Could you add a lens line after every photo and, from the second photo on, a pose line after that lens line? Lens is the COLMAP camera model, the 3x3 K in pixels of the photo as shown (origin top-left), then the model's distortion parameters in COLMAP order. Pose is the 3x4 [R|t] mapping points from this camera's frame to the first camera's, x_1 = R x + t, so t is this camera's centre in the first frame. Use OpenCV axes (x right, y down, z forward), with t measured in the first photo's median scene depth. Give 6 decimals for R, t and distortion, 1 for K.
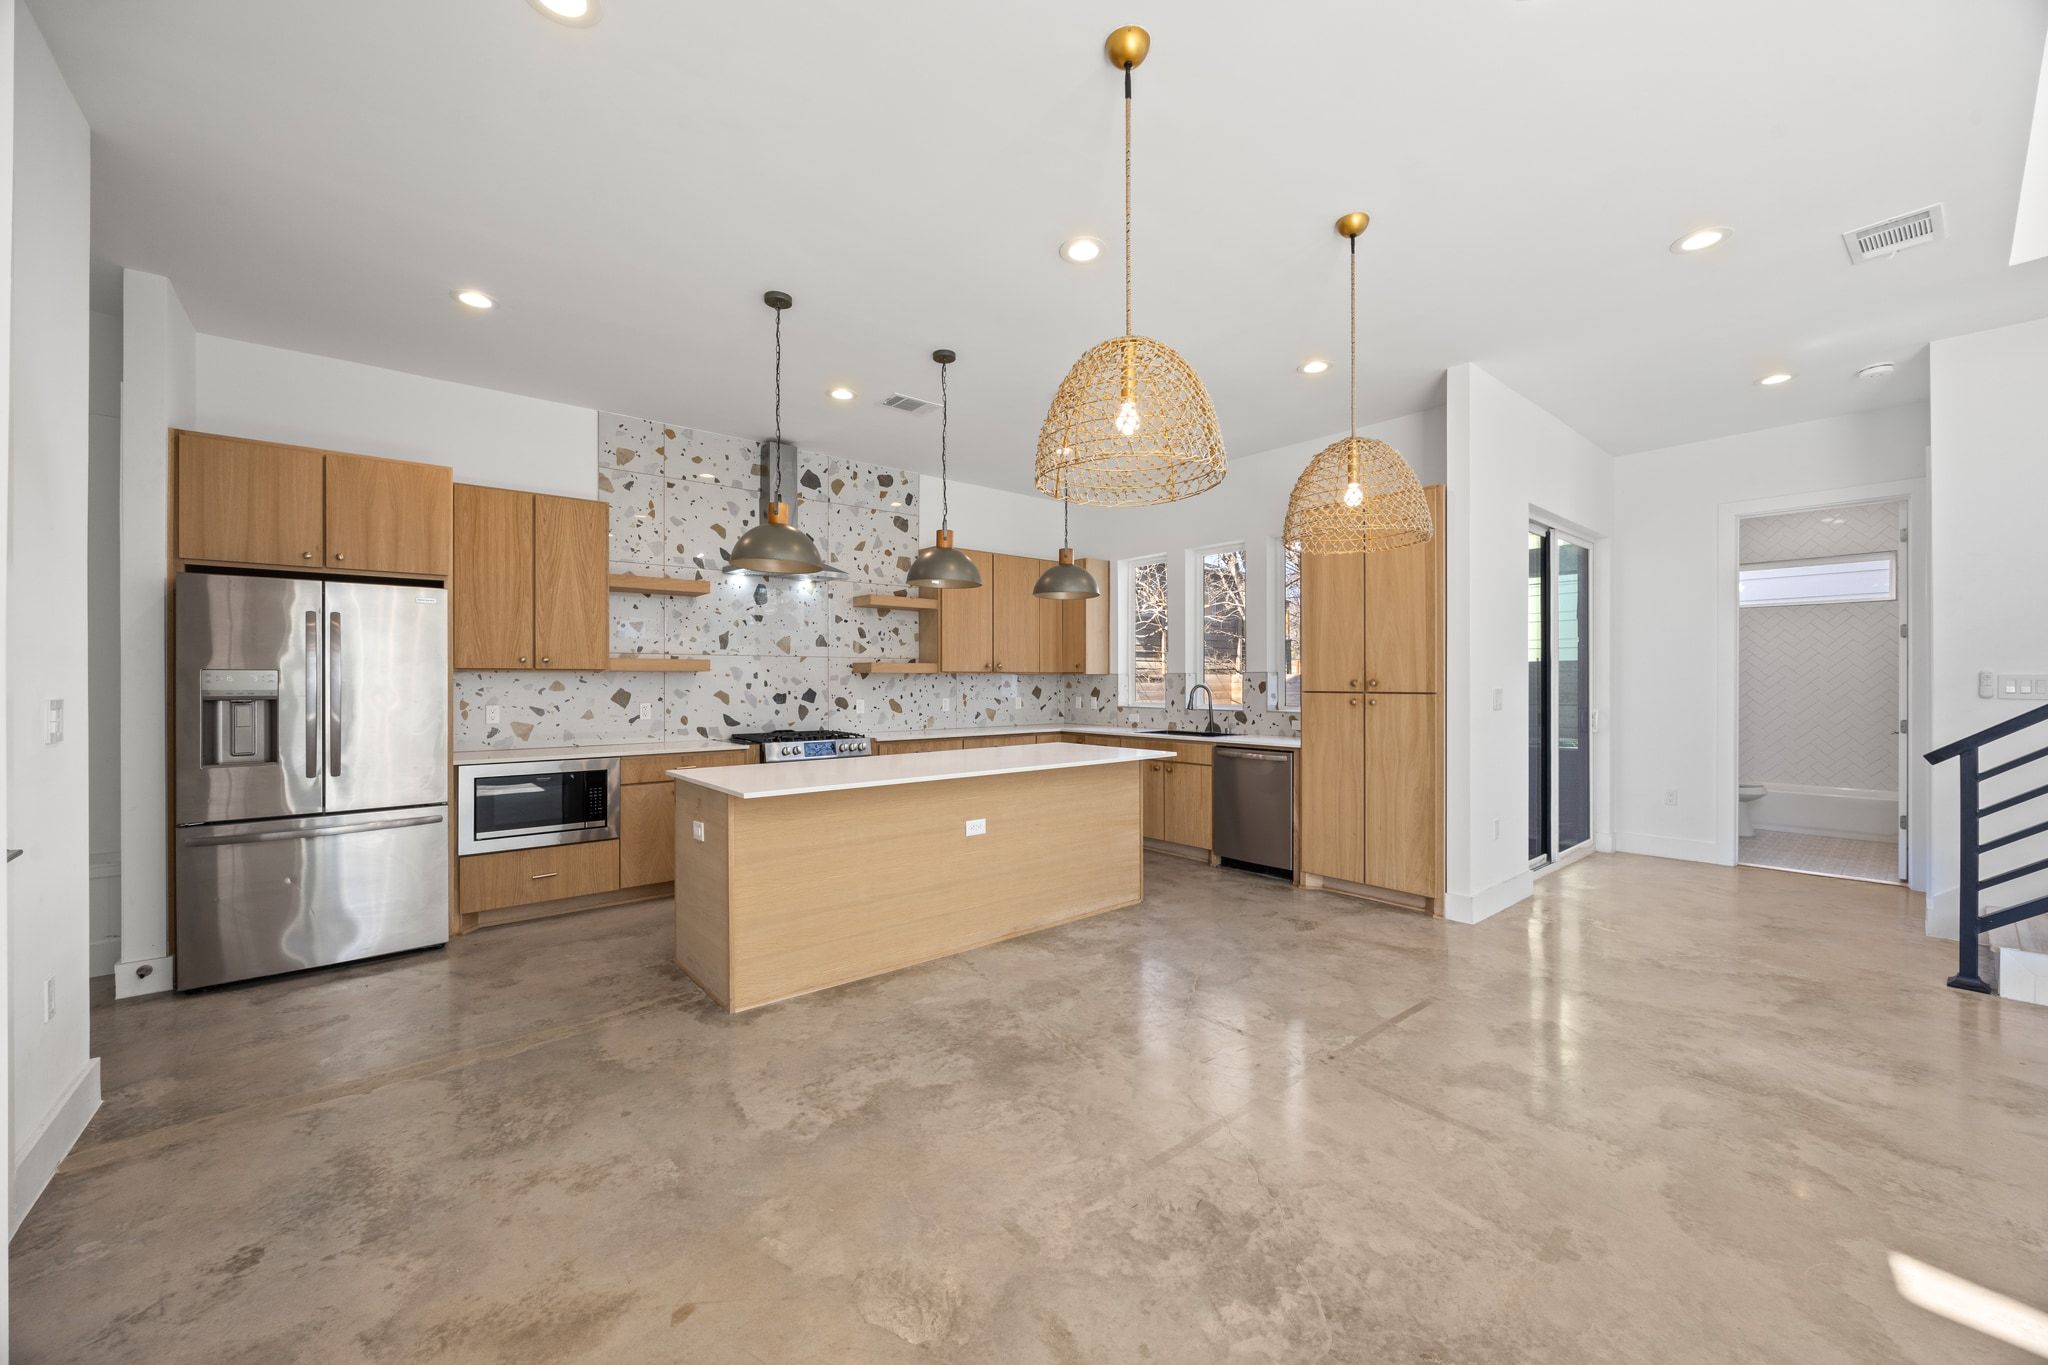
lens RADIAL K [[775.8, 0, 1017.7], [0, 775.8, 681.0], [0, 0, 1]] dist [-0.004274, 0.000267]
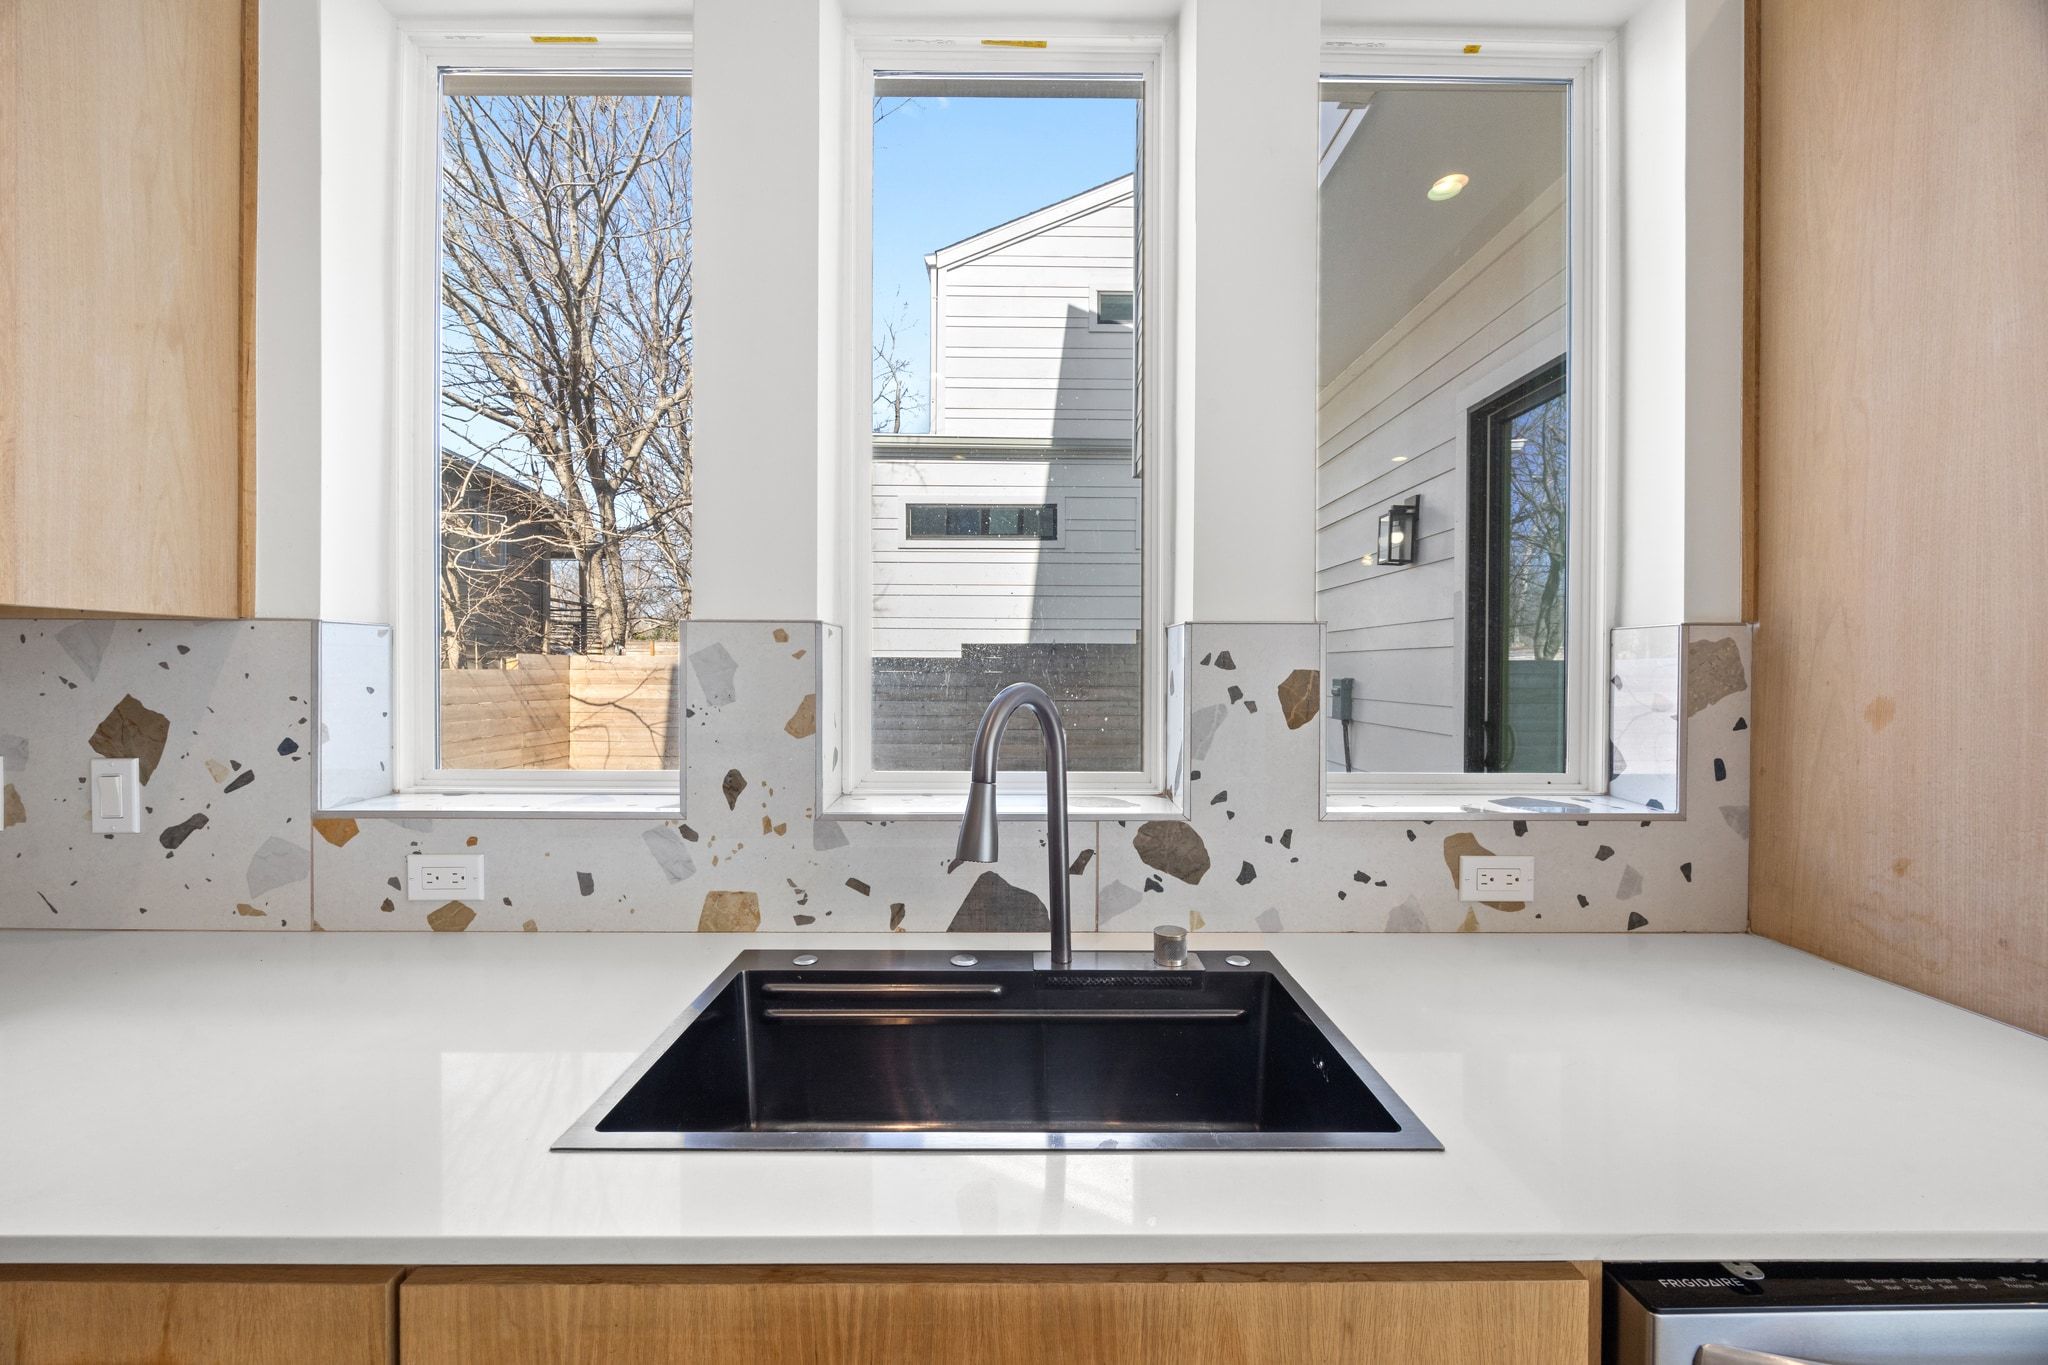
lens RADIAL K [[775.8, 0, 1018.1], [0, 775.8, 677.6], [0, 0, 1]] dist [-0.004274, 0.000267]
pose [[0.630600, -0.003212, 0.776101, 0.173739], [-0.005715, 0.999945, 0.008782, 0.002345], [-0.776087, -0.009973, 0.630547, 1.419826]]
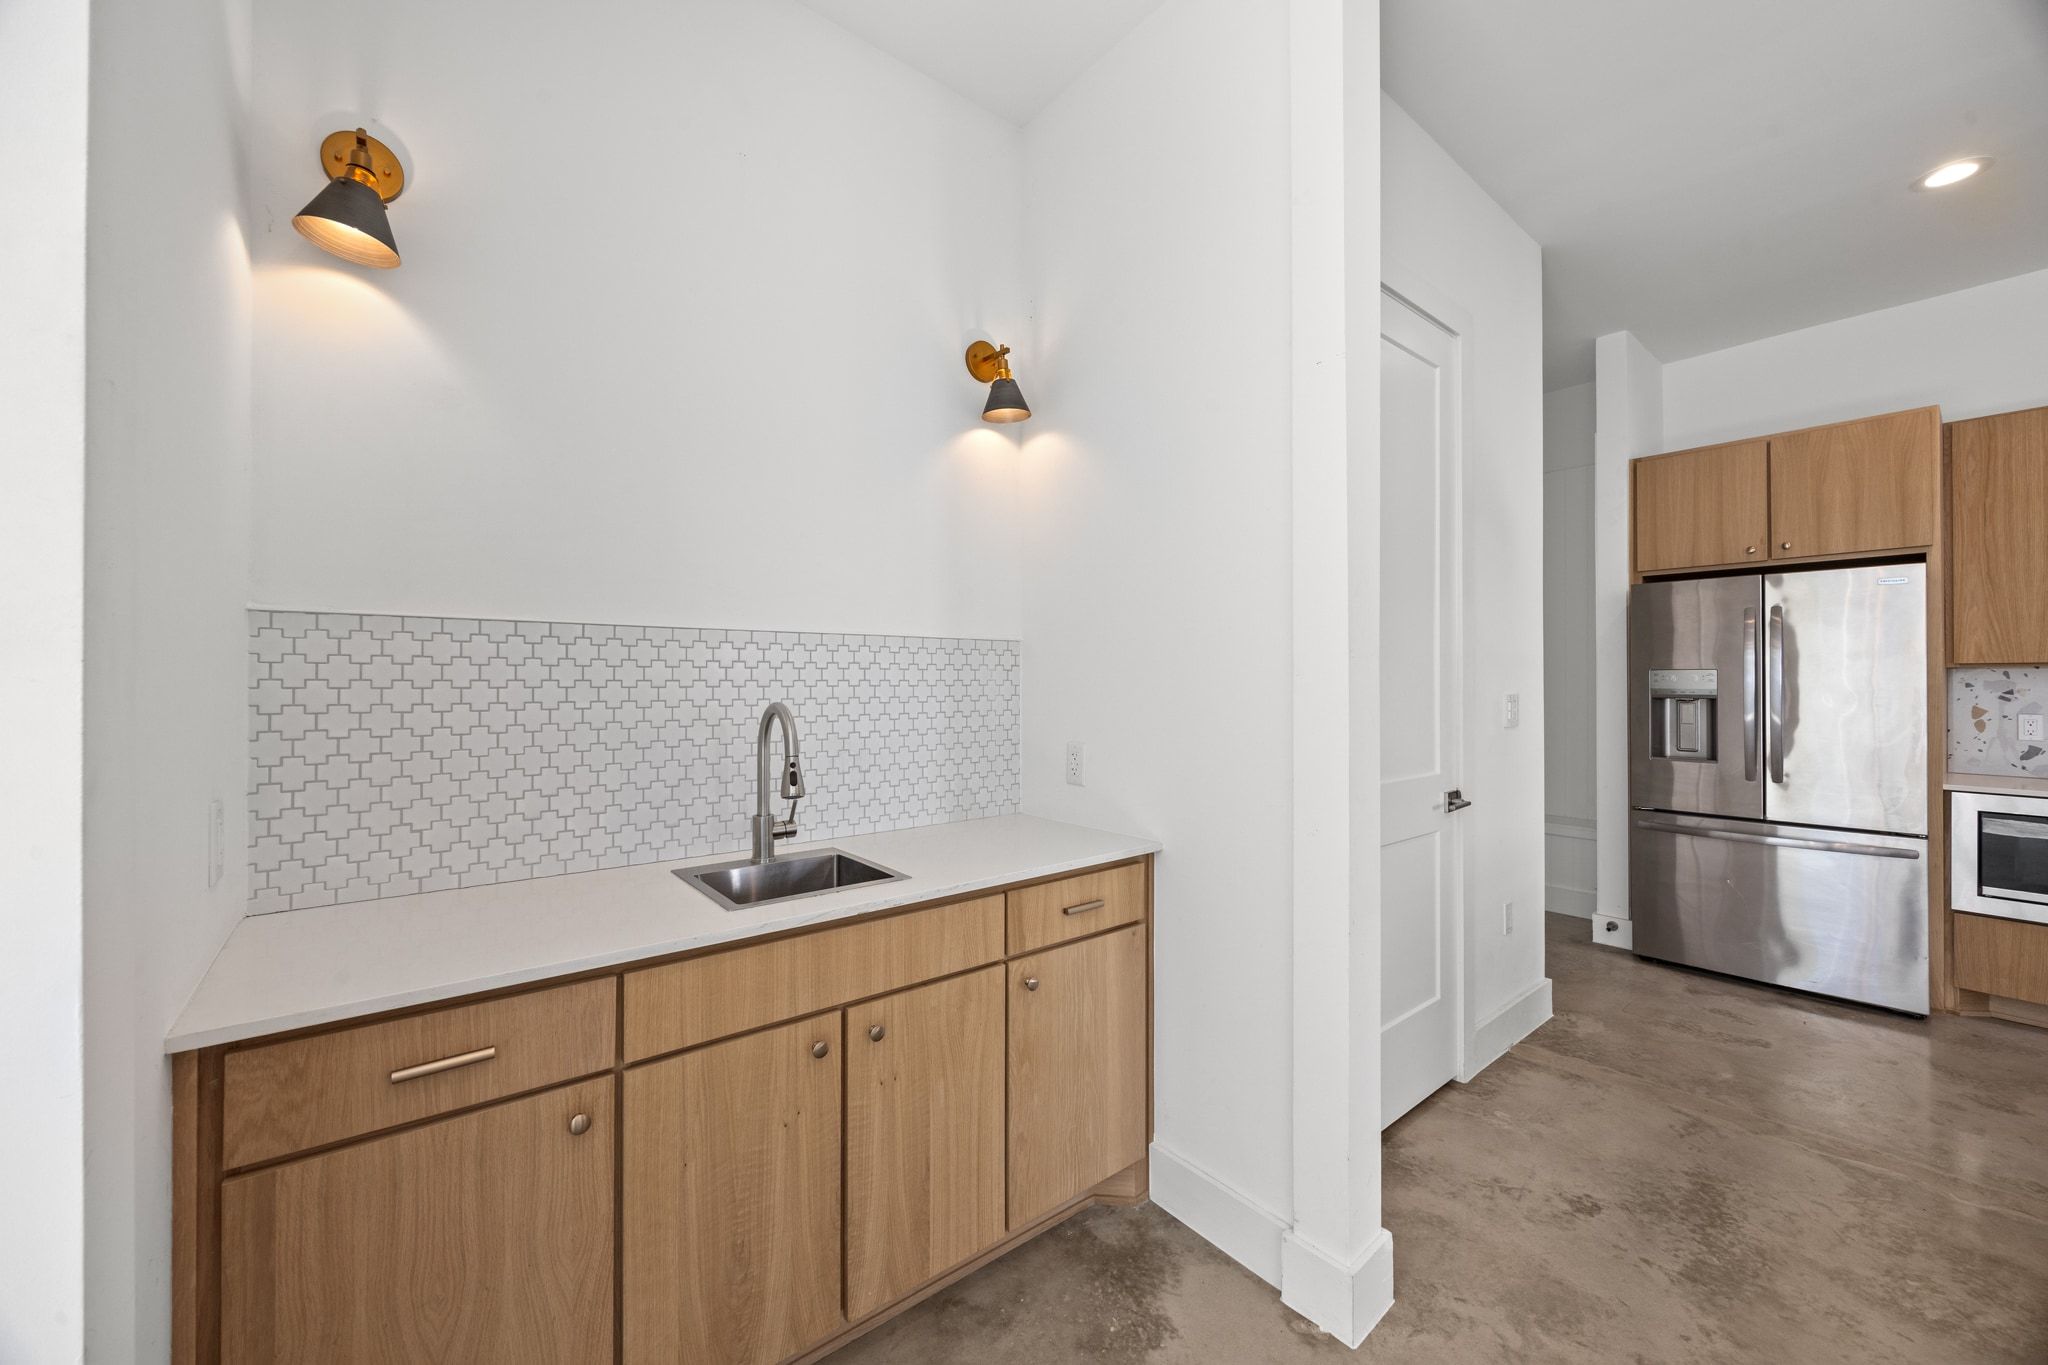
lens RADIAL K [[775.8, 0, 1023.1], [0, 775.8, 675.0], [0, 0, 1]] dist [-0.004274, 0.000267]
pose [[-0.013684, -0.005034, -0.999894, 0.053519], [-0.001013, 0.999987, -0.005020, -0.000688], [0.999906, 0.000944, -0.013688, 0.097771]]
